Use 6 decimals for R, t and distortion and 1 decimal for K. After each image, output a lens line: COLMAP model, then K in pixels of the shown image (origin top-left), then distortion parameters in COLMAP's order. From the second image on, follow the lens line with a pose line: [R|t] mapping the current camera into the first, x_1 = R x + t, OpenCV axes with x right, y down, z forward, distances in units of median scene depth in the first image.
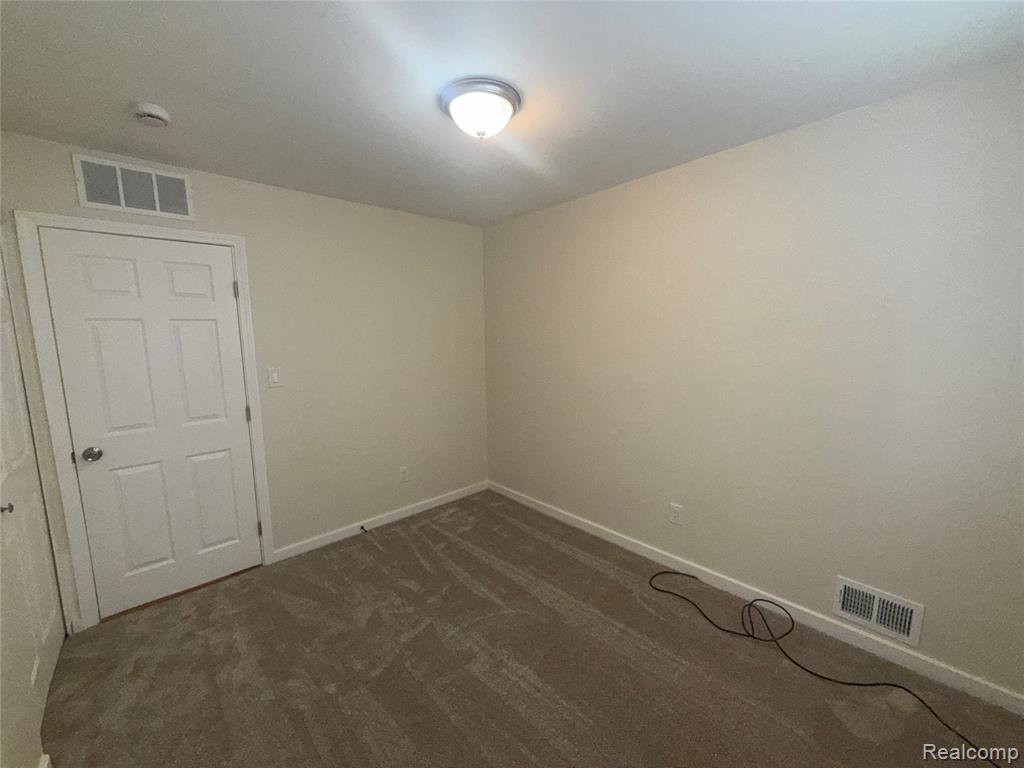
lens RADIAL K [[407.4, 0, 508.7], [0, 407.4, 380.9], [0, 0, 1]] dist [-0.001018, 0.000762]
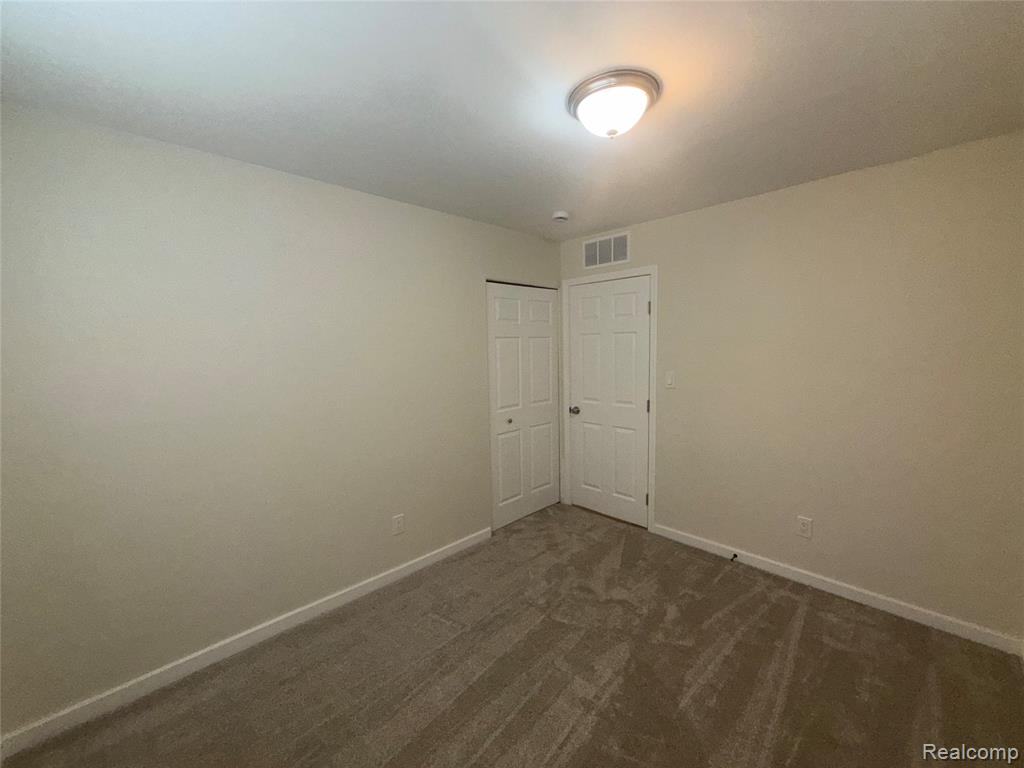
lens RADIAL K [[407.4, 0, 517.8], [0, 407.4, 383.1], [0, 0, 1]] dist [-0.001018, 0.000762]
pose [[0.043670, 0.108979, -0.993084, 0.610177], [-0.105872, 0.988940, 0.103869, -0.080711], [0.993420, 0.100604, 0.054725, 0.546504]]
